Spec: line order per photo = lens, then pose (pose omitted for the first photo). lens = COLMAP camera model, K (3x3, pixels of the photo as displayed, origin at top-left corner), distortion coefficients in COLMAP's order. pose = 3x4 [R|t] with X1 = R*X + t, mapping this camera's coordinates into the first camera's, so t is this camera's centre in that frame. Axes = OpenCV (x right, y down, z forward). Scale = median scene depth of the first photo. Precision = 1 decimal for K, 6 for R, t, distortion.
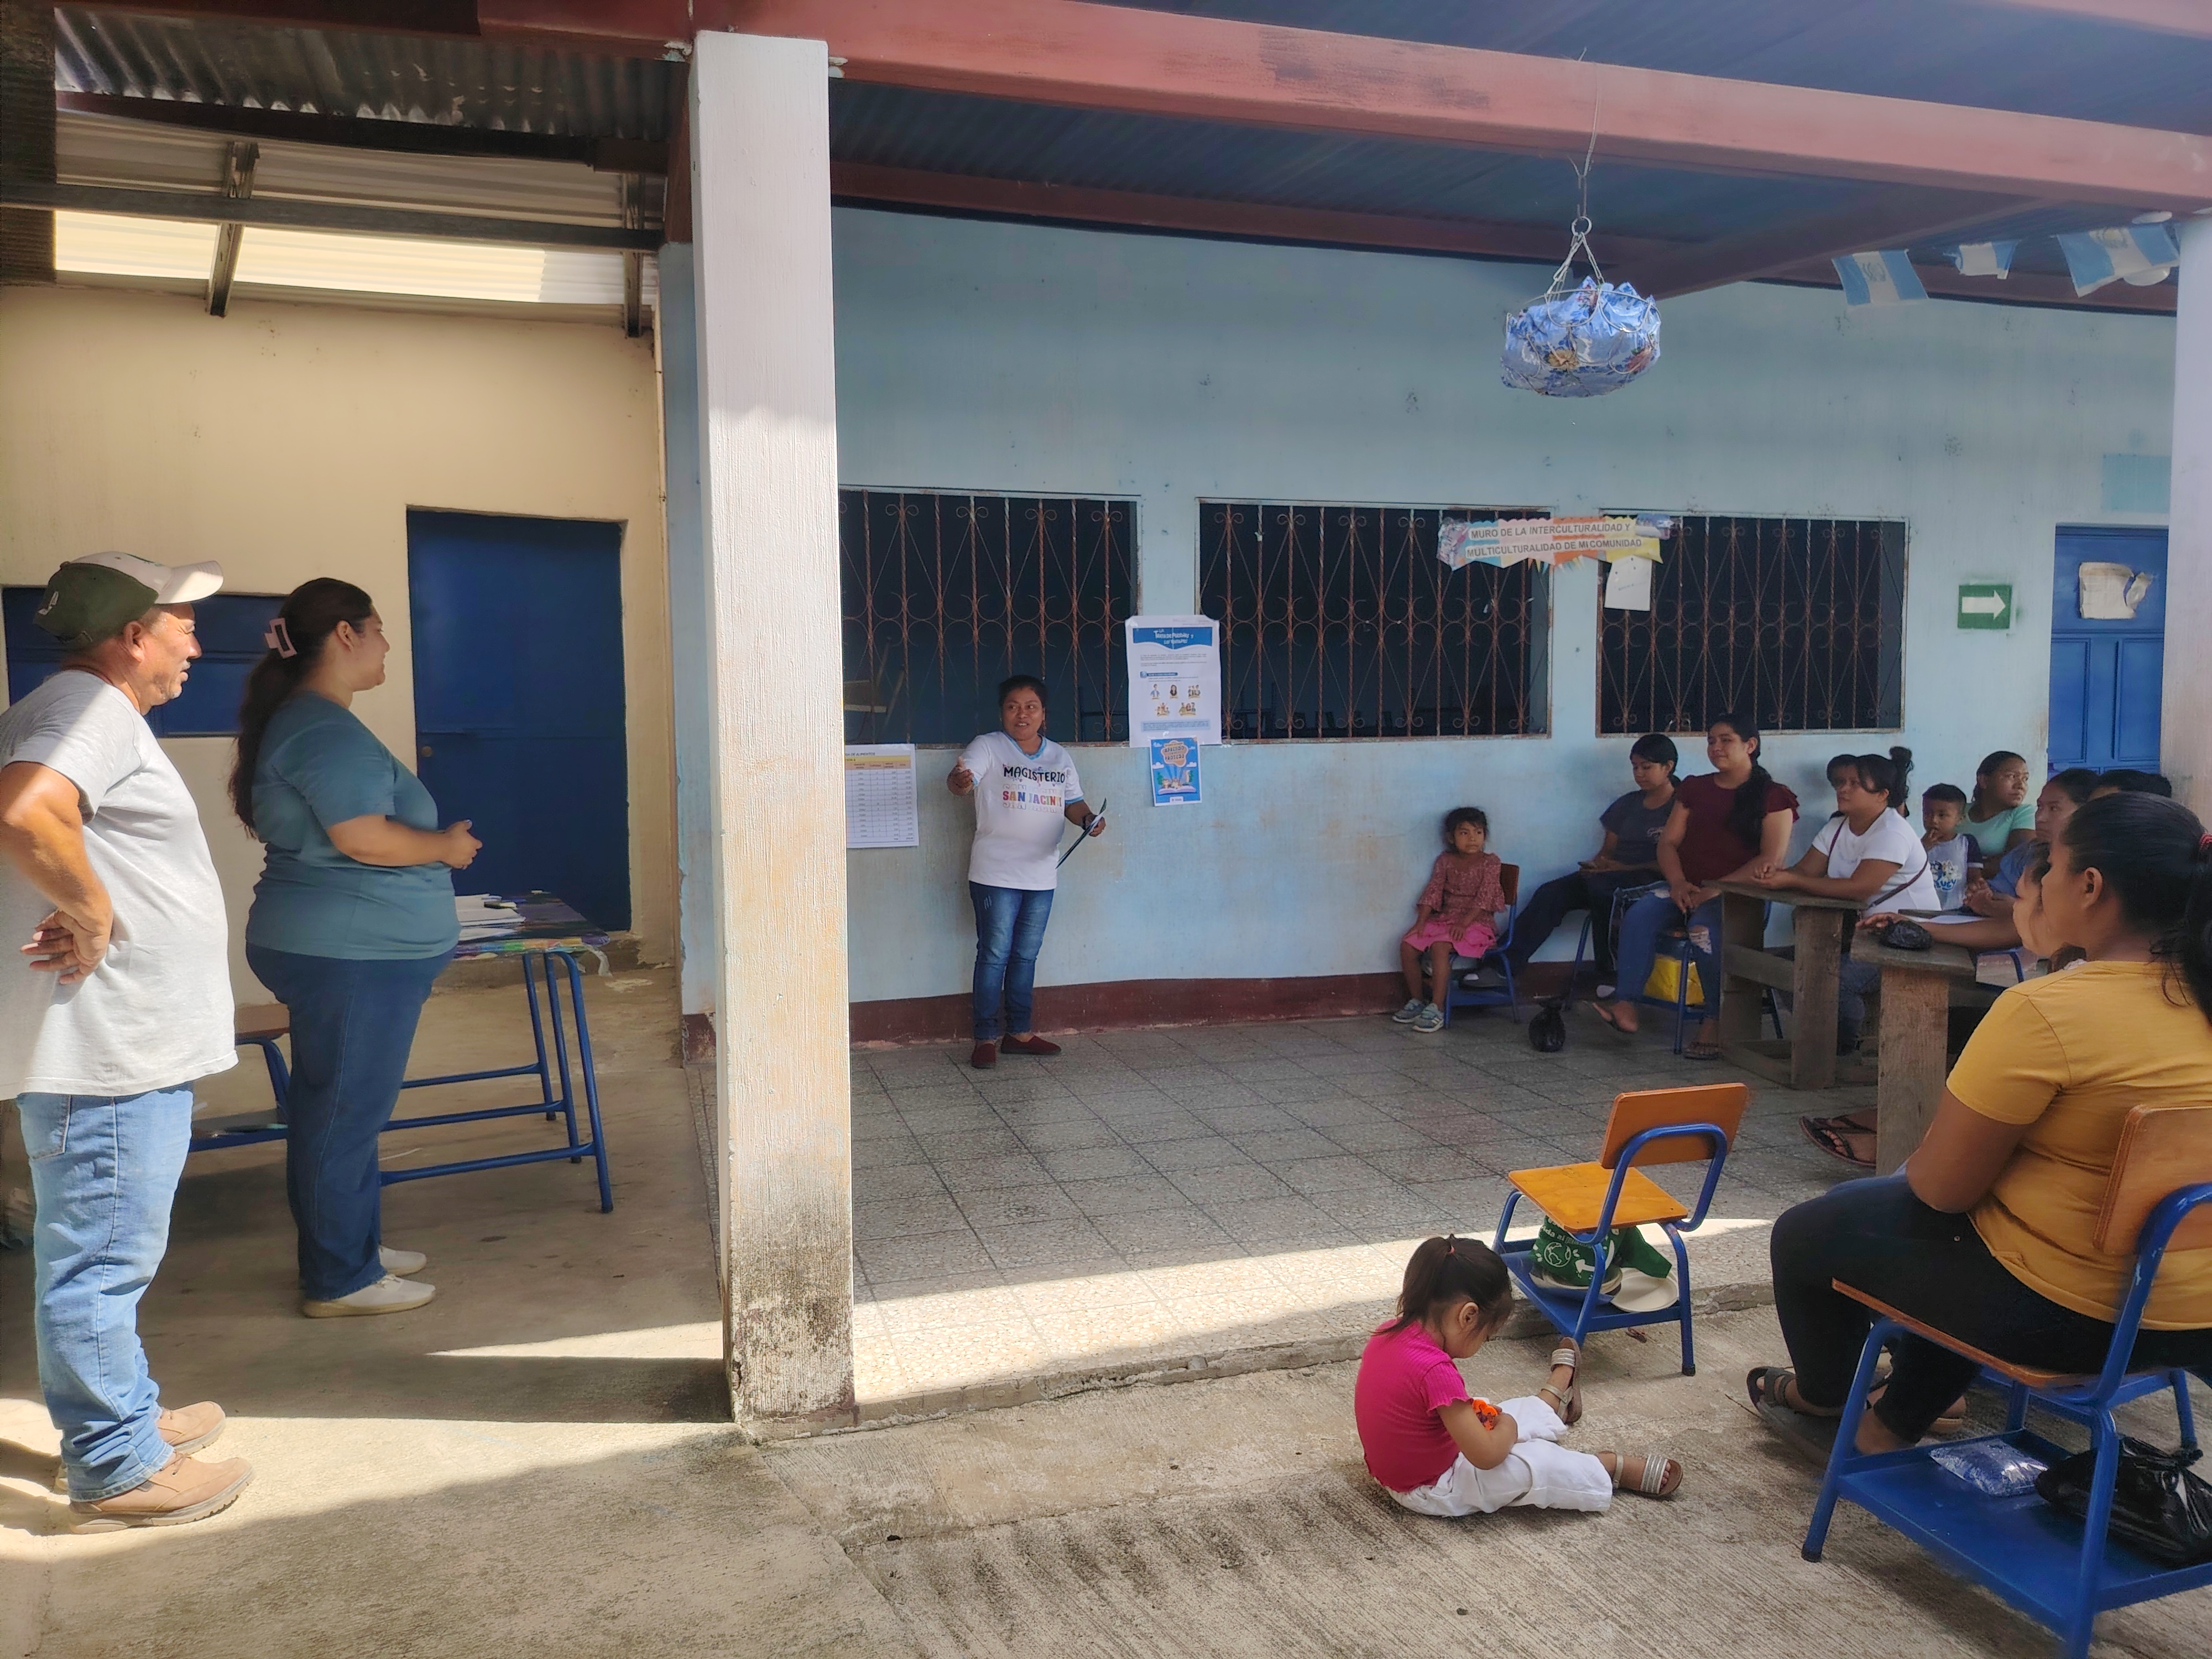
lens RADIAL K [[1536.4, 0, 1098.3], [0, 1536.4, 830.3], [0, 0, 1]] dist [0.037295, -0.038700]
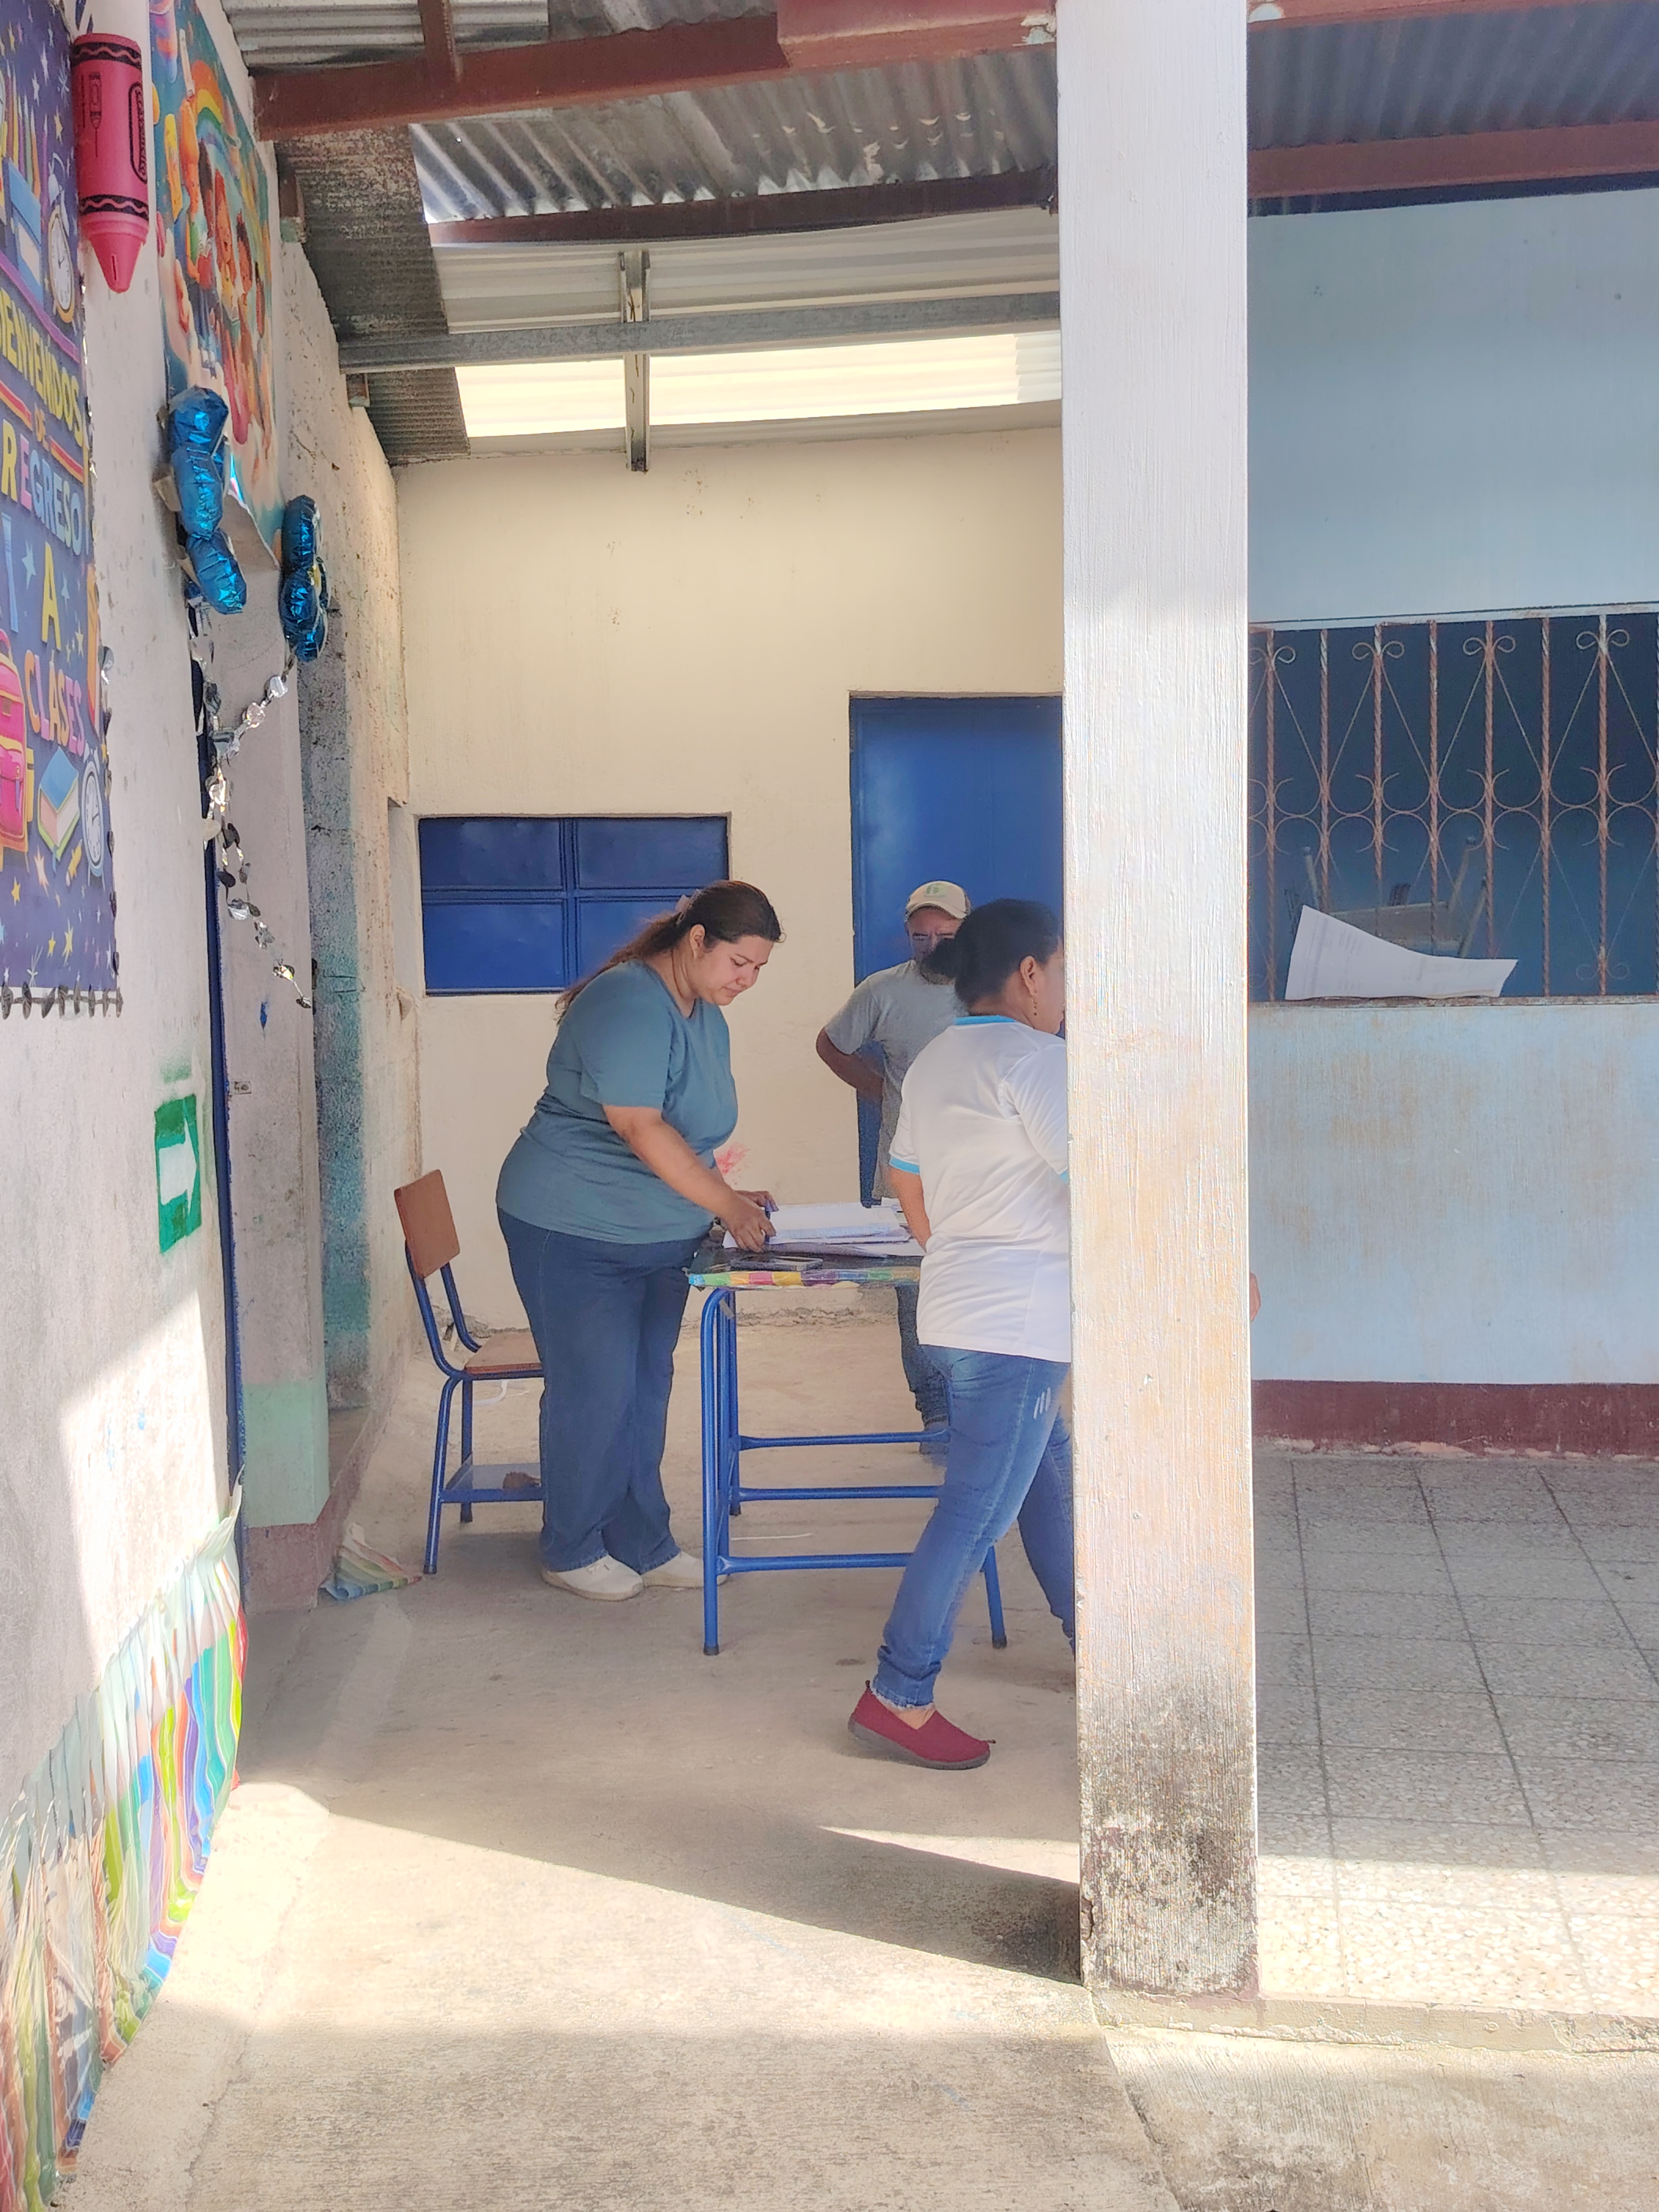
lens RADIAL K [[2179.4, 0, 835.9], [0, 2179.4, 1107.0], [0, 0, 1]] dist [0.029405, 0.000000]
pose [[0.892545, 0.021088, -0.450466, 0.066585], [-0.022197, 0.999750, 0.002820, -0.008236], [0.450412, 0.007482, 0.892789, 0.044725]]
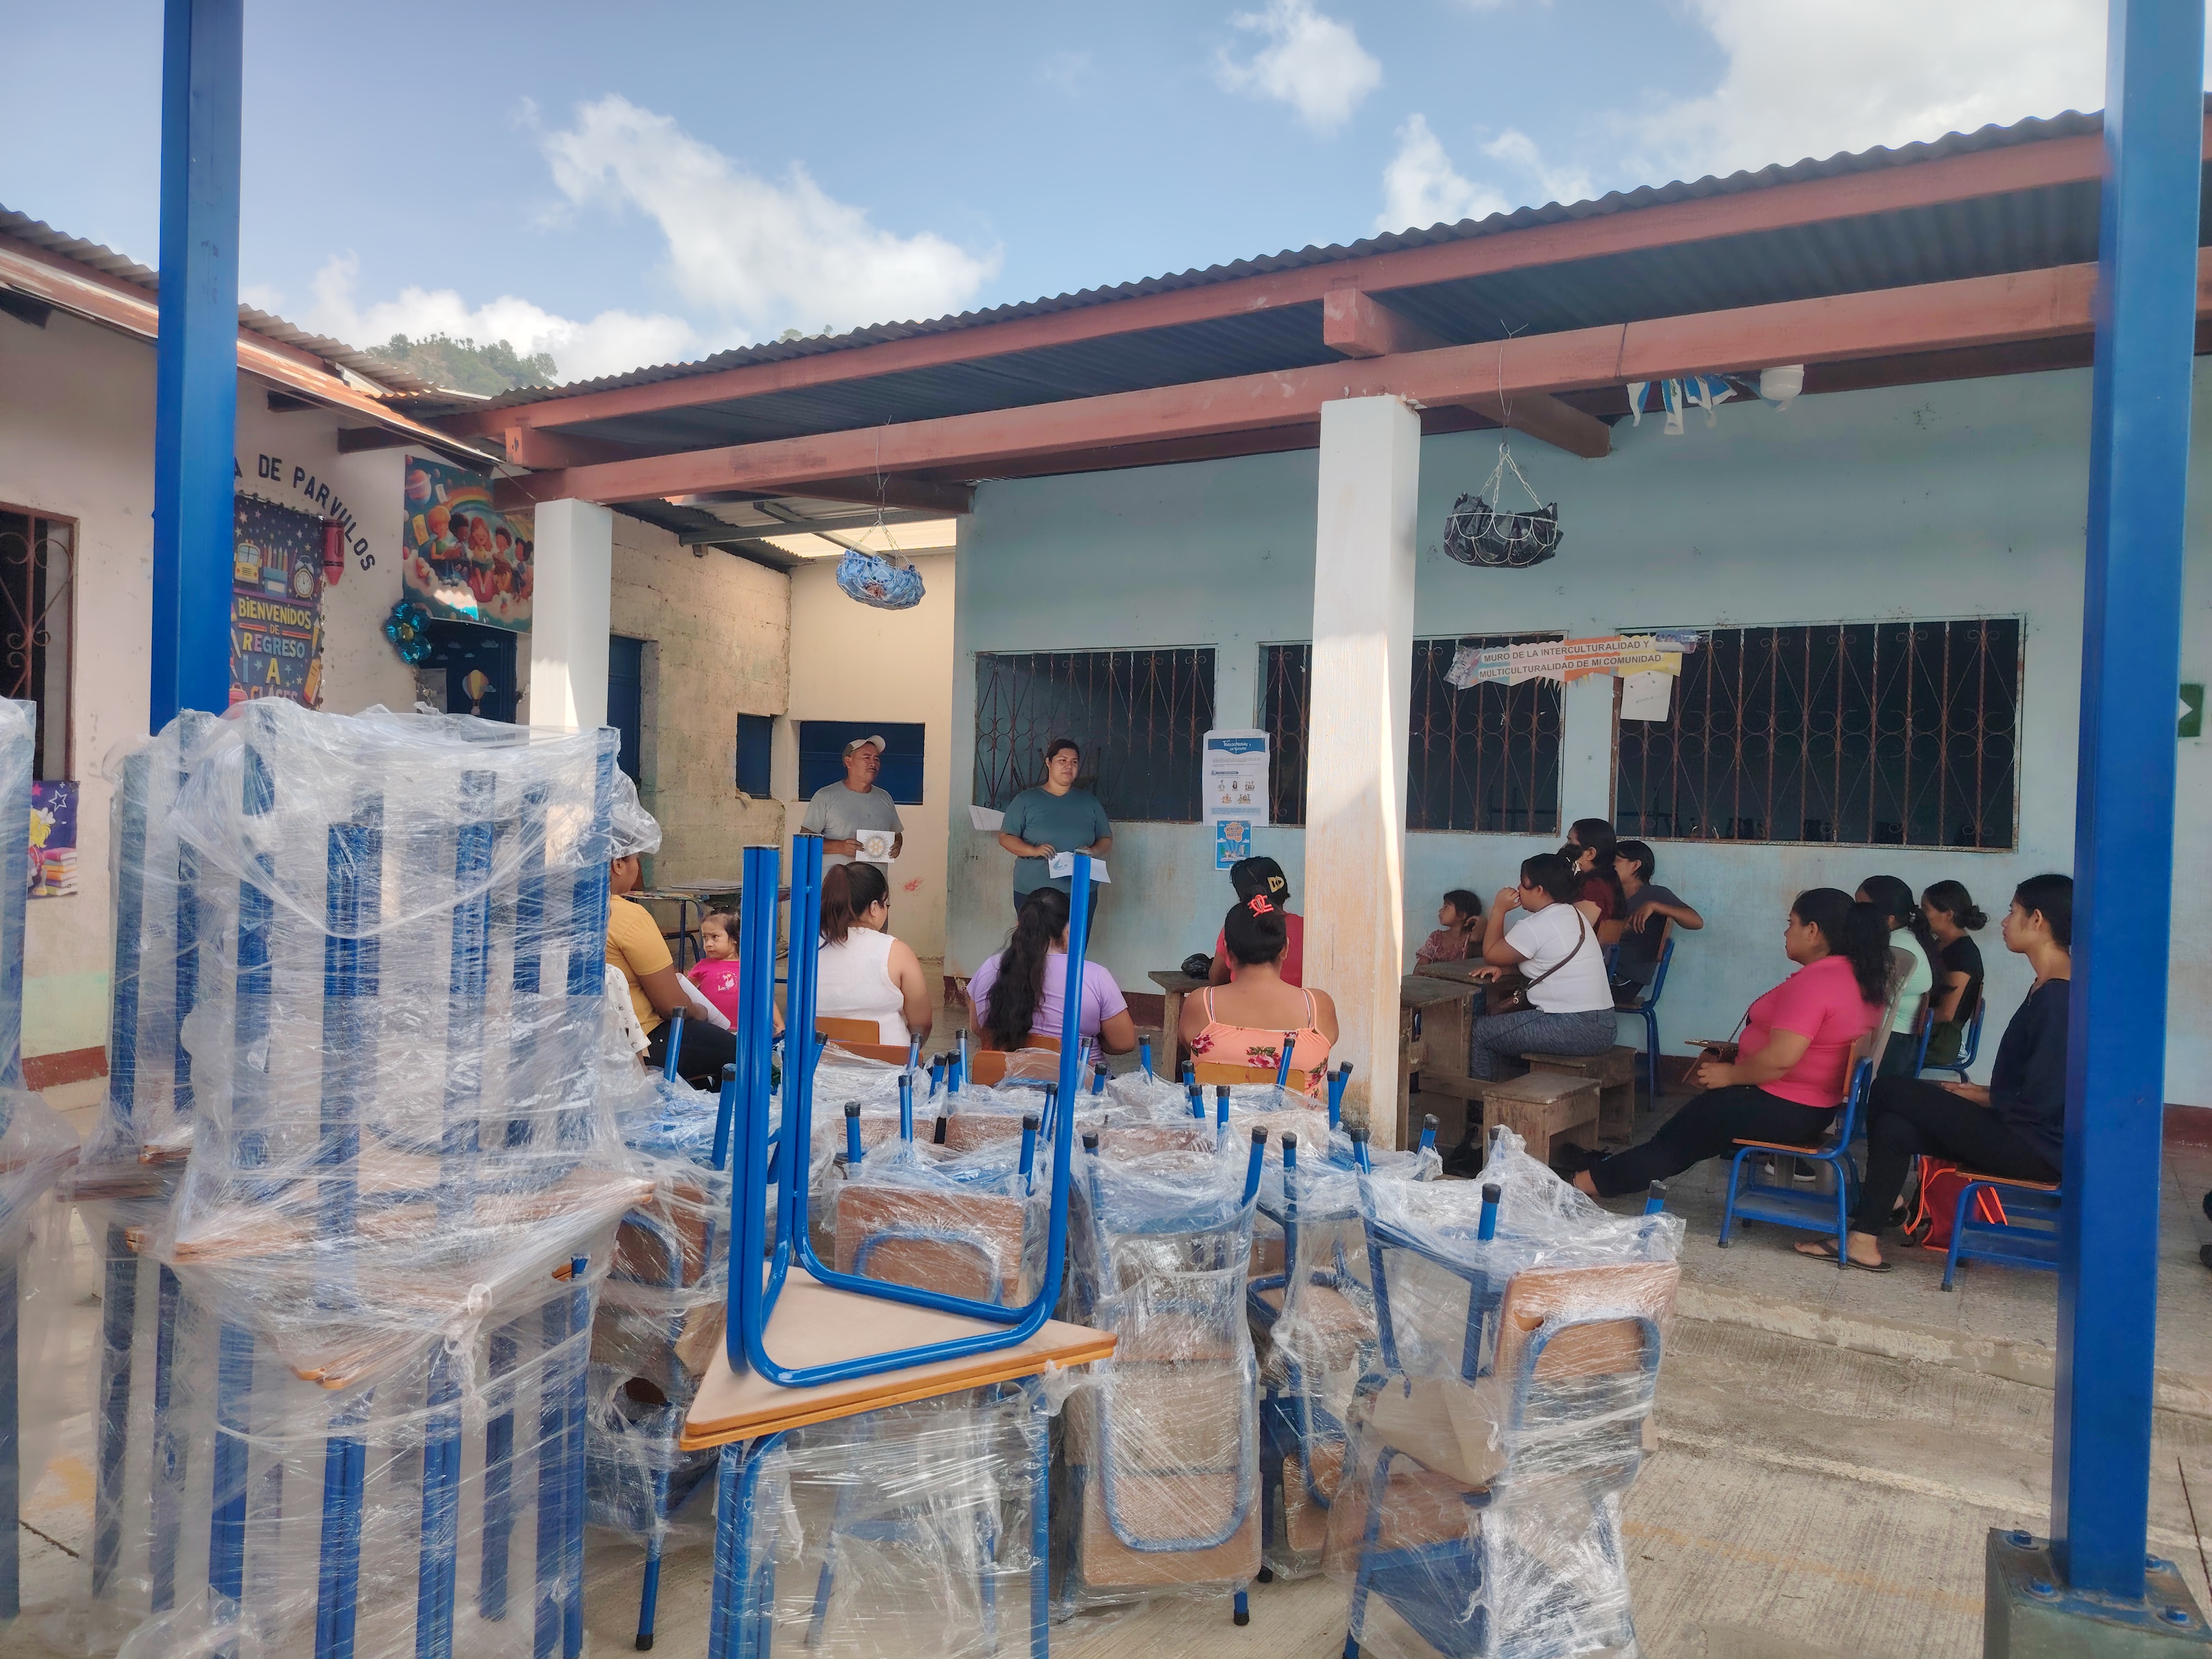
lens RADIAL K [[1536.4, 0, 1098.1], [0, 1536.4, 830.6], [0, 0, 1]] dist [0.037295, -0.038700]
pose [[0.662049, 0.040987, -0.748339, 1.391626], [-0.094690, 0.995076, -0.029271, -0.001318], [0.743454, 0.090239, 0.662671, 0.035622]]
